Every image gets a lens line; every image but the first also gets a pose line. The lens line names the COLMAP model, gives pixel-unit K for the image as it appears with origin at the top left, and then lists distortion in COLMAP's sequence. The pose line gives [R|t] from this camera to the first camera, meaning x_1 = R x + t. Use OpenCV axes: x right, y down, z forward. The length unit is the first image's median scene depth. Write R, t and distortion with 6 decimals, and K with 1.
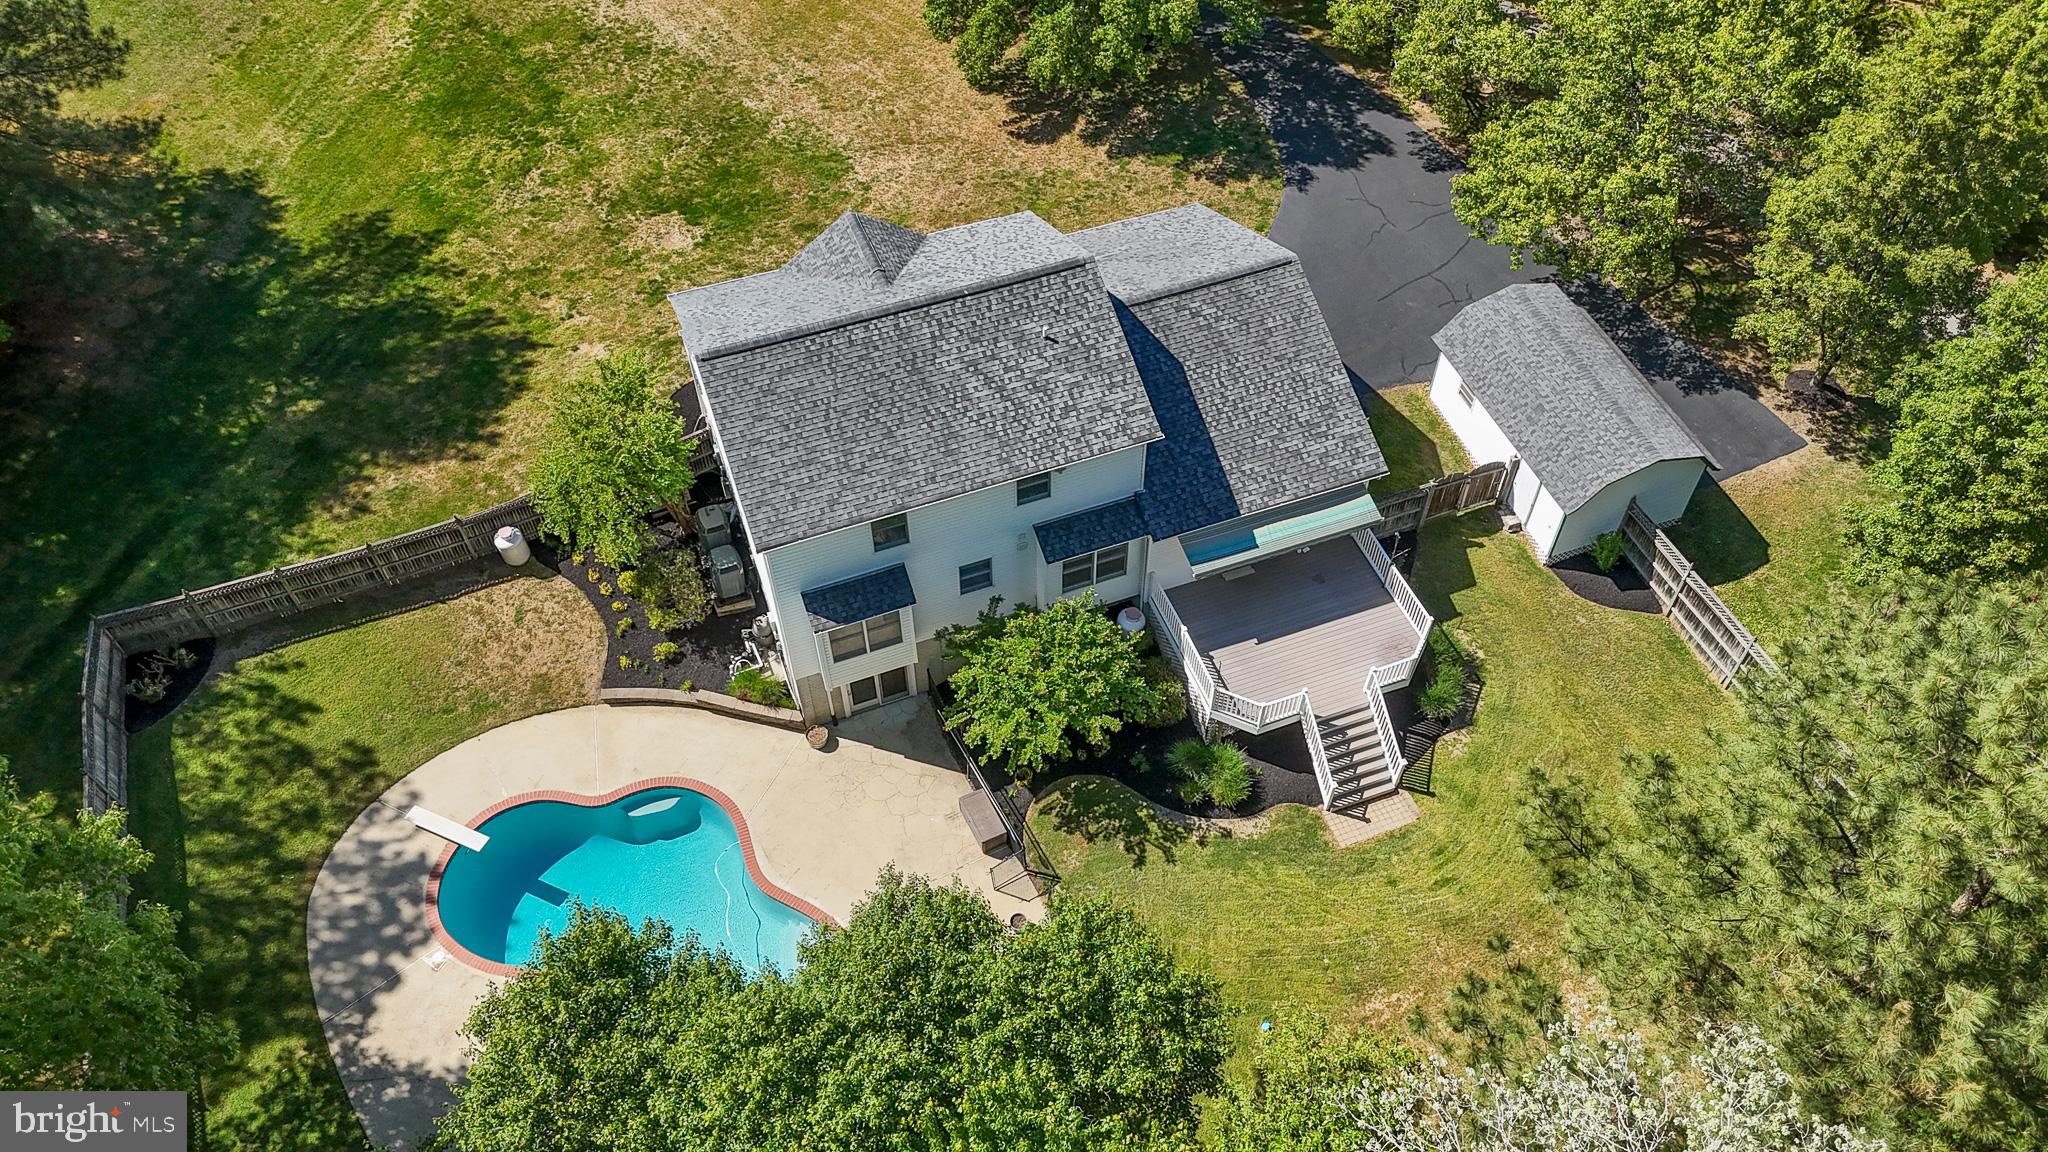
lens RADIAL K [[1547.6, 0, 1017.5], [0, 1547.6, 577.1], [0, 0, 1]] dist [0.059502, -0.037460]
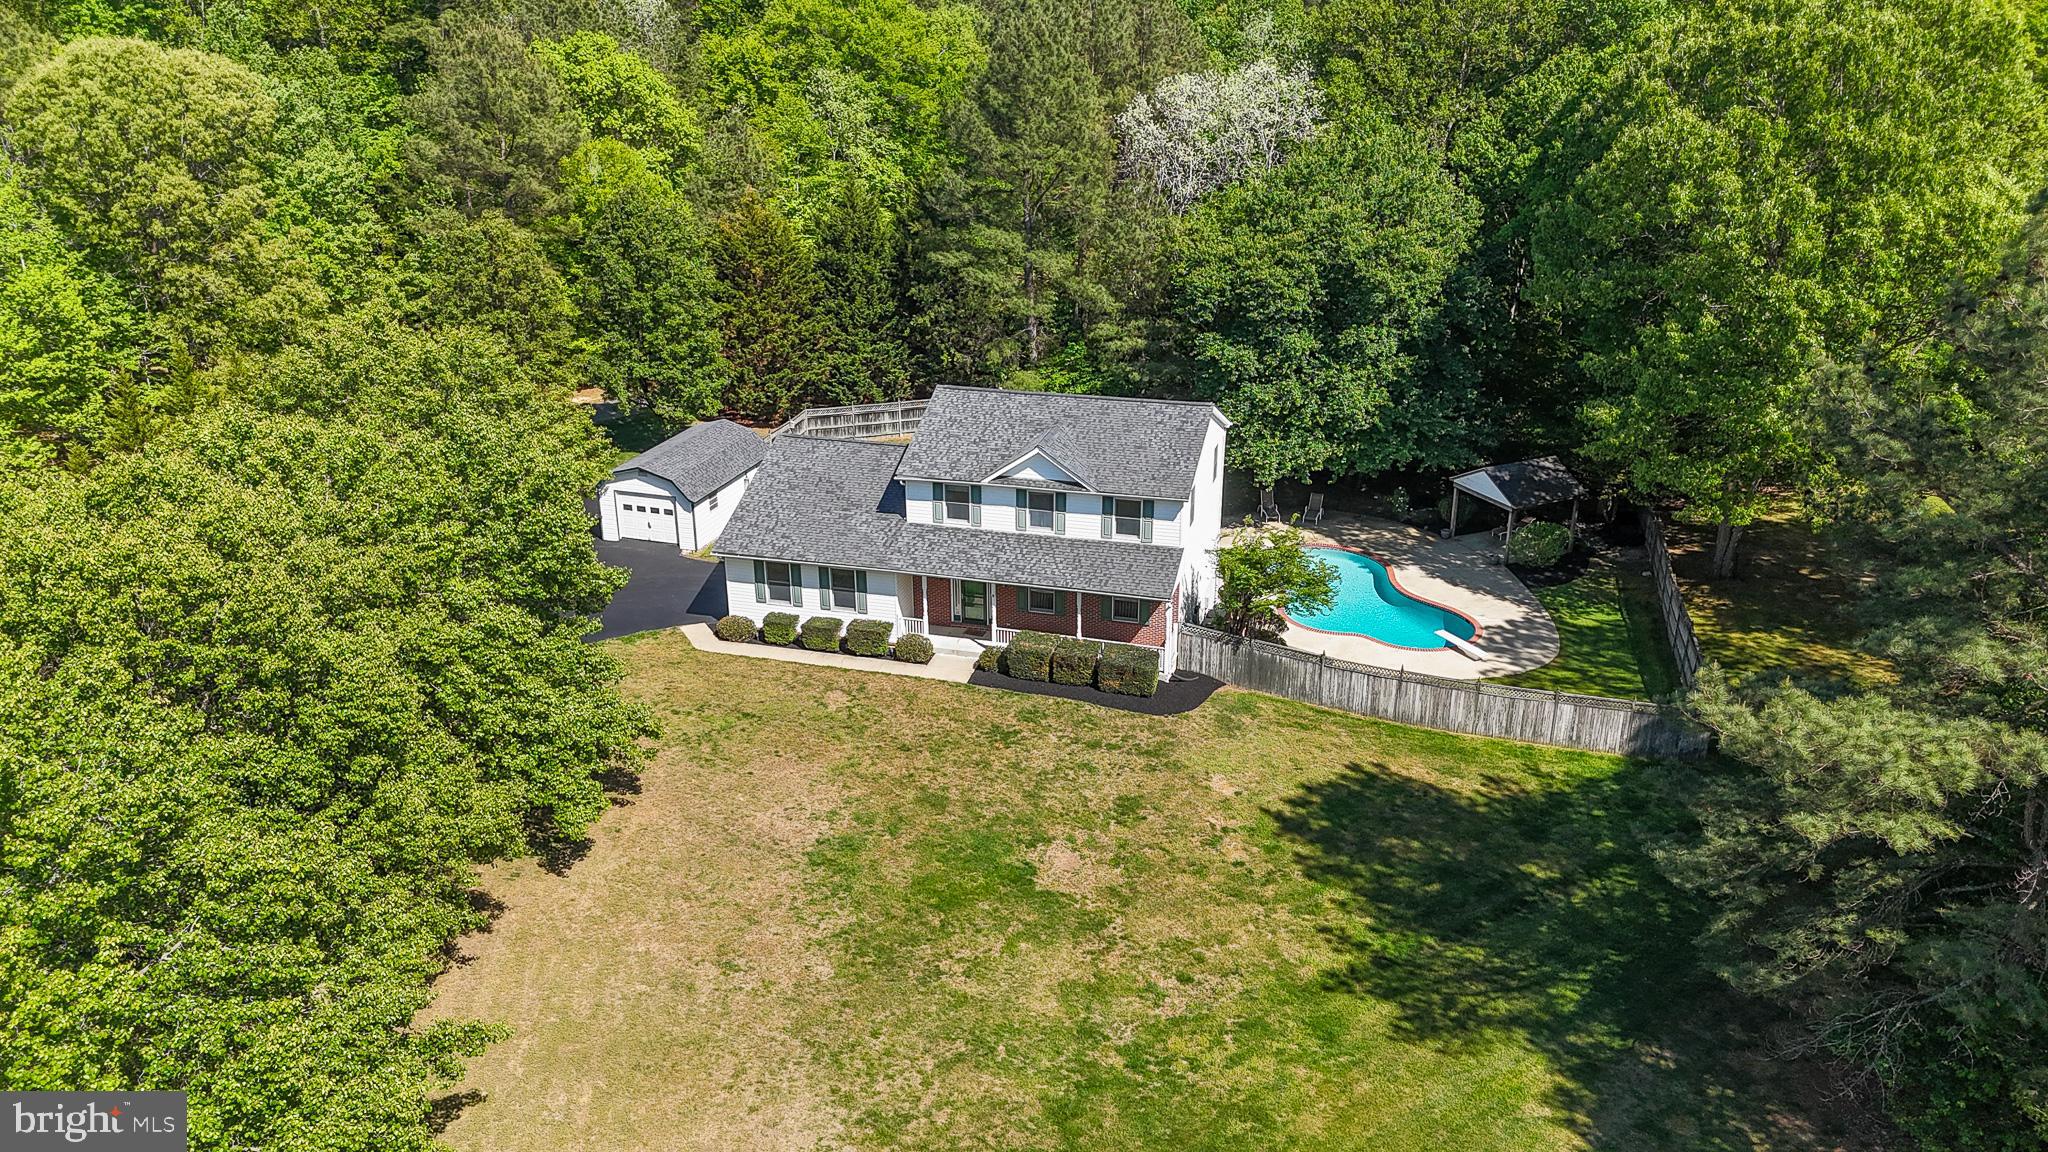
lens RADIAL K [[1495.5, 0, 1027.9], [0, 1495.5, 573.0], [0, 0, 1]] dist [0.094334, -0.109497]
pose [[-0.811537, -0.202534, 0.548076, -0.744100], [0.462016, 0.351802, 0.814111, -1.126912], [-0.357699, 0.913901, -0.191927, 1.266244]]
